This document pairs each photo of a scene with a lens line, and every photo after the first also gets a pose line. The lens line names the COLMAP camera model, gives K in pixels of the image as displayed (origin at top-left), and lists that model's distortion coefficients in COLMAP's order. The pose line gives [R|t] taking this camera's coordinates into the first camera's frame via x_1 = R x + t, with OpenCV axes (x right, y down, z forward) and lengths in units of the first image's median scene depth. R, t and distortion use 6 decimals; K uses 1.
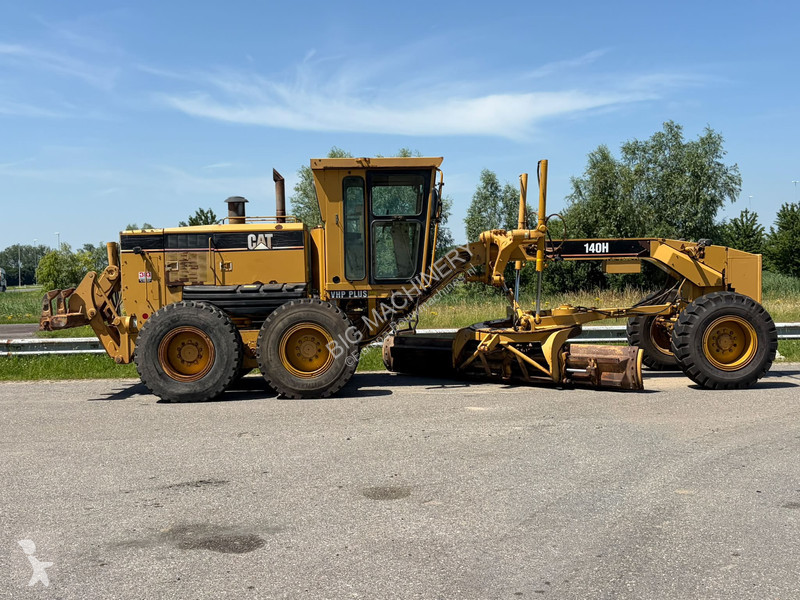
lens RADIAL K [[924.7, 0, 403.0], [0, 924.7, 284.9], [0, 0, 1]] dist [0.207019, -0.730093]
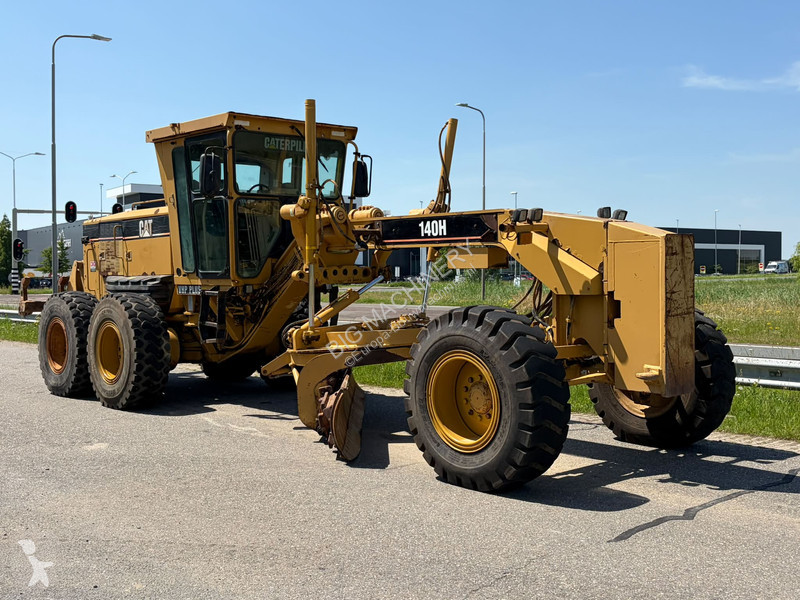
lens RADIAL K [[924.7, 0, 403.0], [0, 924.7, 284.9], [0, 0, 1]] dist [0.207019, -0.730093]
pose [[0.652893, 0.025901, -0.757007, 0.696330], [-0.016134, 0.999664, 0.020289, -0.014264], [0.757278, -0.001033, 0.653091, 0.596770]]
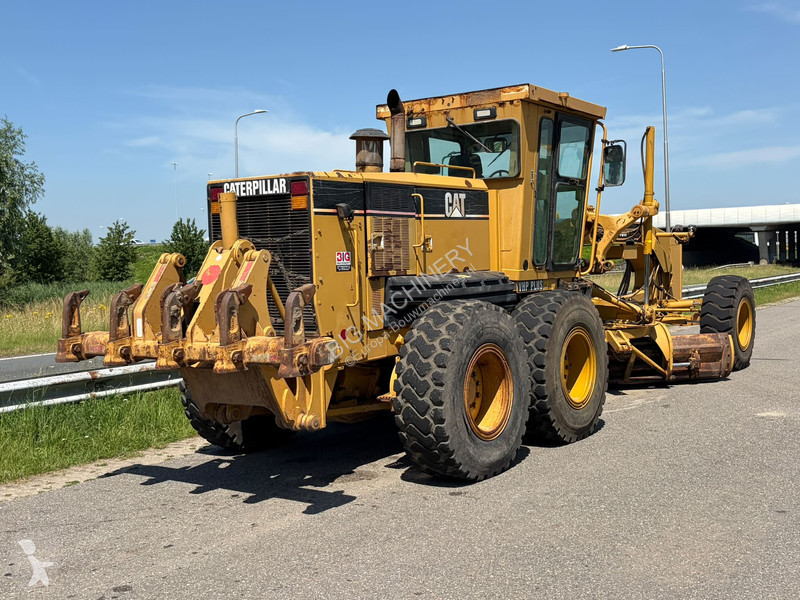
lens RADIAL K [[924.7, 0, 403.0], [0, 924.7, 284.9], [0, 0, 1]] dist [0.207019, -0.730093]
pose [[0.586448, -0.019575, 0.809751, -0.681256], [0.032832, 0.999461, 0.000382, 0.005819], [-0.809322, 0.026362, 0.586774, 0.663457]]
